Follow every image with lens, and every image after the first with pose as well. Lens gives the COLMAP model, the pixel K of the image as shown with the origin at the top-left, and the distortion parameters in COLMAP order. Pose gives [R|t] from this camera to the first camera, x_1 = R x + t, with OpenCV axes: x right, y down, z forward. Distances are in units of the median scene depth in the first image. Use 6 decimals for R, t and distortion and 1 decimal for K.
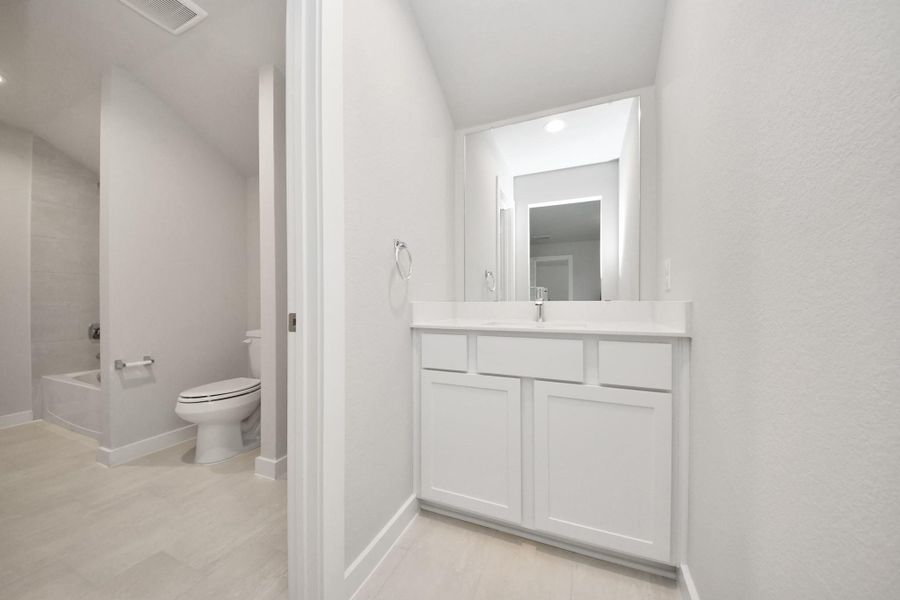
lens RADIAL K [[360.8, 0, 450.0], [0, 360.8, 300.0], [0, 0, 1]] dist [0.000284, -0.010005]
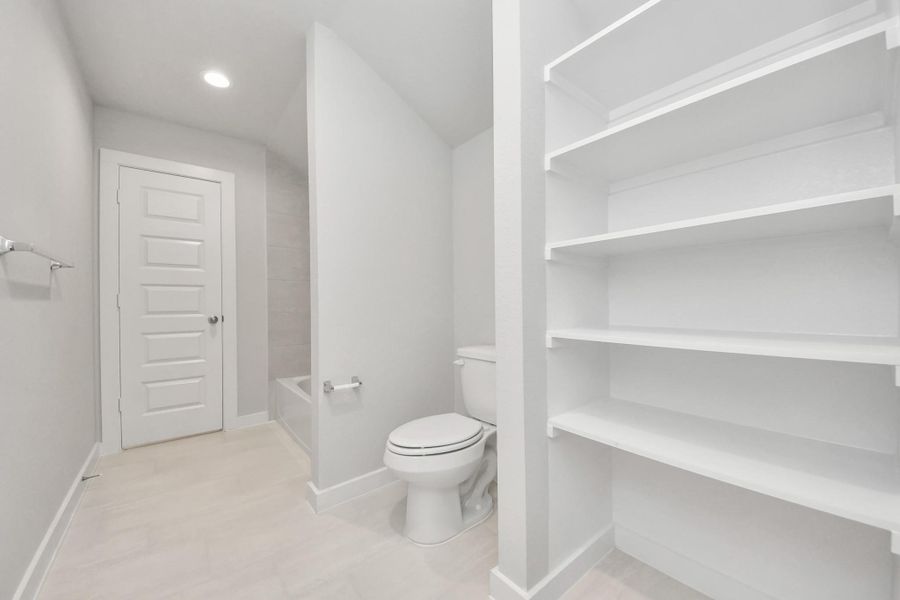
lens RADIAL K [[332.5, 0, 450.0], [0, 332.5, 300.0], [0, 0, 1]] dist [-0.000534, -0.000144]
pose [[0.905112, -0.002054, -0.425167, -0.170169], [0.000177, 0.999990, -0.004453, -0.010154], [0.425172, 0.003955, 0.905104, 0.212227]]
